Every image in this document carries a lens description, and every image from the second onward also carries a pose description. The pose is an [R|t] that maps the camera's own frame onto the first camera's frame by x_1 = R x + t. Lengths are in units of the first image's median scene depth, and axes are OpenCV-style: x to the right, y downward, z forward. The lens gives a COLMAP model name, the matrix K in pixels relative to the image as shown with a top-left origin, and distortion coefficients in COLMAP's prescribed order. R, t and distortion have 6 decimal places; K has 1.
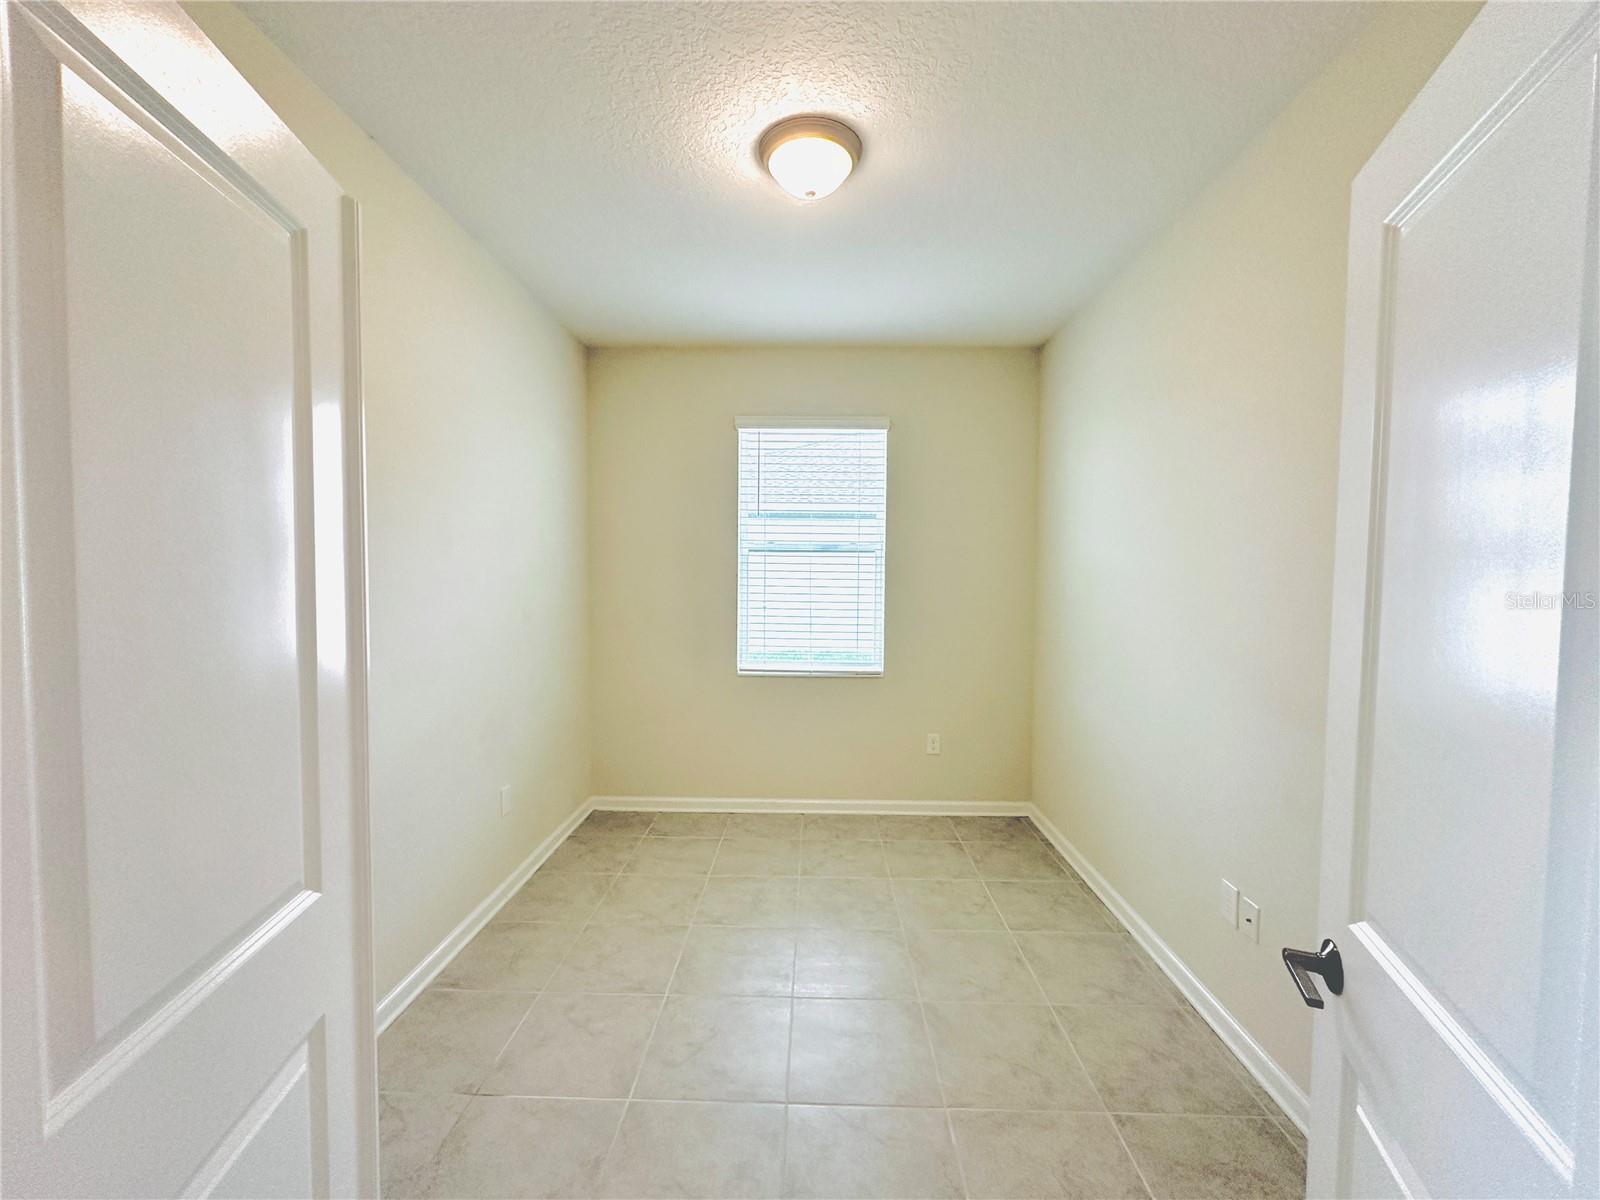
lens RADIAL K [[636.7, 0, 855.4], [0, 636.7, 601.8], [0, 0, 1]] dist [0.000328, 0.000660]
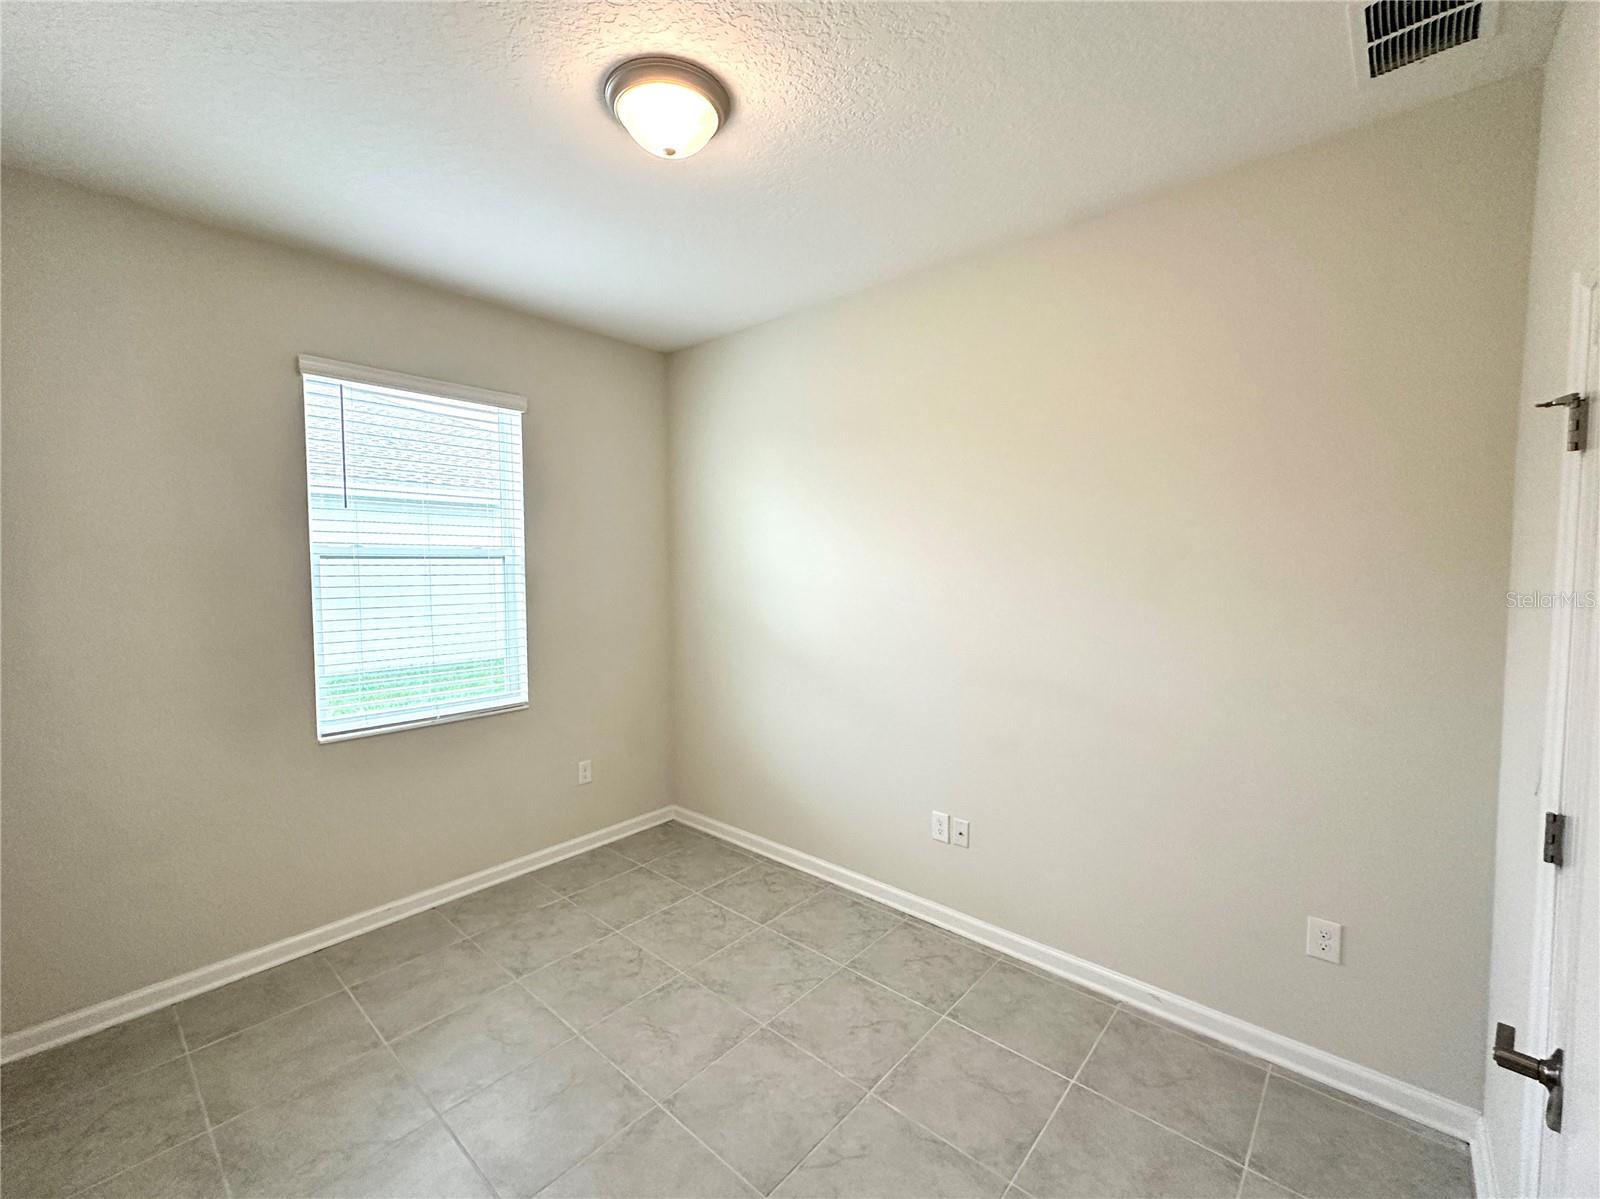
lens RADIAL K [[636.7, 0, 806.4], [0, 636.7, 599.4], [0, 0, 1]] dist [0.000328, 0.000660]
pose [[0.666853, -0.051907, 0.743379, -0.341403], [0.038667, 0.998637, 0.035044, -0.041632], [-0.744185, 0.005375, 0.667952, 0.173537]]
